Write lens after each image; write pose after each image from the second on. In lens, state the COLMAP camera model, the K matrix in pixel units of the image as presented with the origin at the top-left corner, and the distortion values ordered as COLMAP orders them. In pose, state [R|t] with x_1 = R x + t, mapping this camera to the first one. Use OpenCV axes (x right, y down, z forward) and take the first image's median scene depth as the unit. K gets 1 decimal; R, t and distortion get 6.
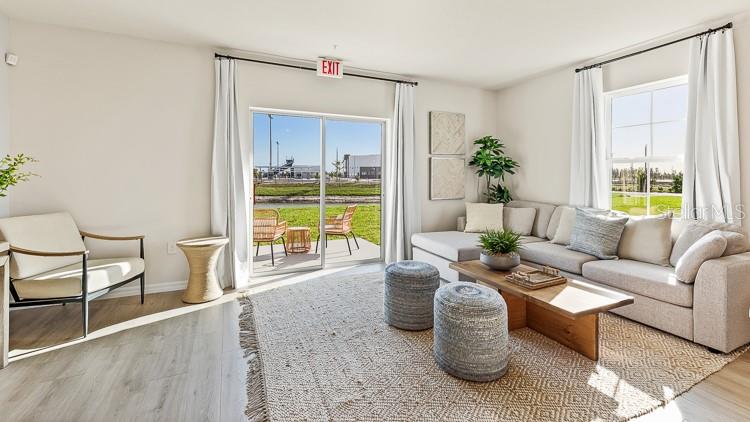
lens RADIAL K [[325.5, 0, 380.4], [0, 325.5, 178.3], [0, 0, 1]] dist [-0.001256, 0.000748]
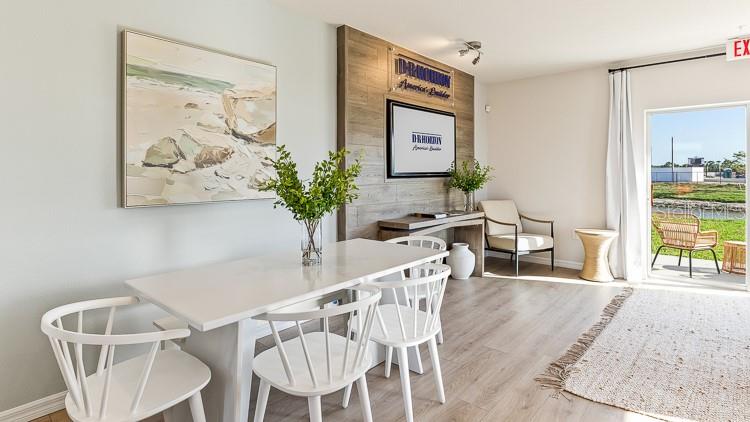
lens RADIAL K [[389.3, 0, 379.2], [0, 389.3, 171.8], [0, 0, 1]] dist [-0.007196, 0.000317]
pose [[0.403584, -0.005998, -0.914923, 0.394840], [-0.003388, 0.999962, -0.008049, -0.011475], [0.914937, 0.006348, 0.403548, -0.272689]]
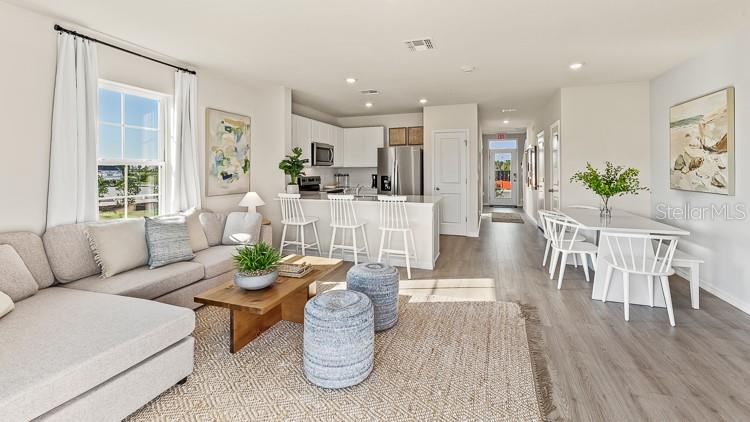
lens RADIAL K [[325.5, 0, 371.7], [0, 325.5, 168.6], [0, 0, 1]] dist [-0.001256, 0.000748]
pose [[-0.708214, -0.000342, 0.705997, -0.389101], [0.003833, 0.999983, 0.004330, -0.037267], [-0.705987, 0.005773, -0.708201, 1.127215]]
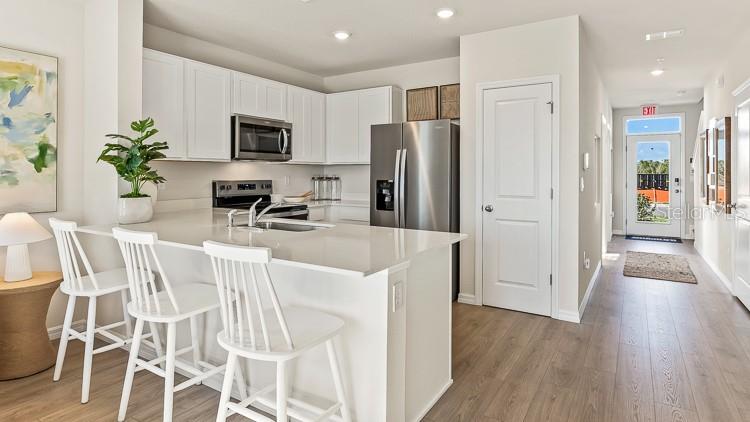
lens RADIAL K [[416.6, 0, 374.8], [0, 416.6, 173.2], [0, 0, 1]] dist [0.000423, -0.002020]
pose [[-0.540326, -0.007551, 0.841422, -0.125734], [0.001227, 0.999952, 0.009762, -0.019654], [-0.841455, 0.006307, -0.540290, 0.430642]]
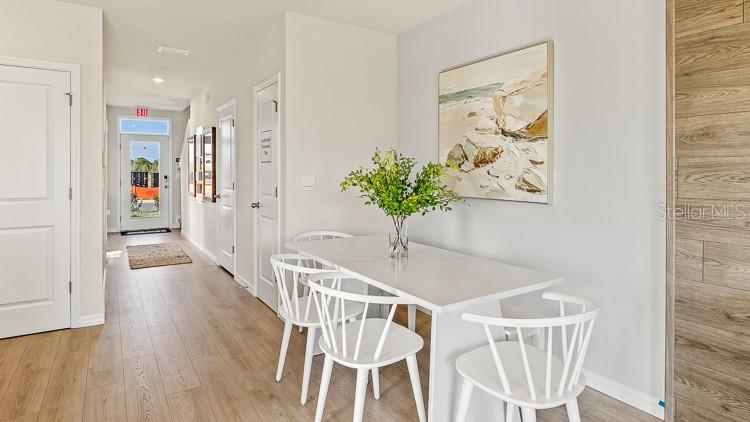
lens RADIAL K [[416.6, 0, 379.6], [0, 416.6, 172.1], [0, 0, 1]] dist [0.000423, -0.002020]
pose [[-0.990706, -0.005719, -0.135903, -0.063528], [-0.006933, 0.999940, 0.008465, -0.019623], [0.135846, 0.009329, -0.990686, 0.532136]]
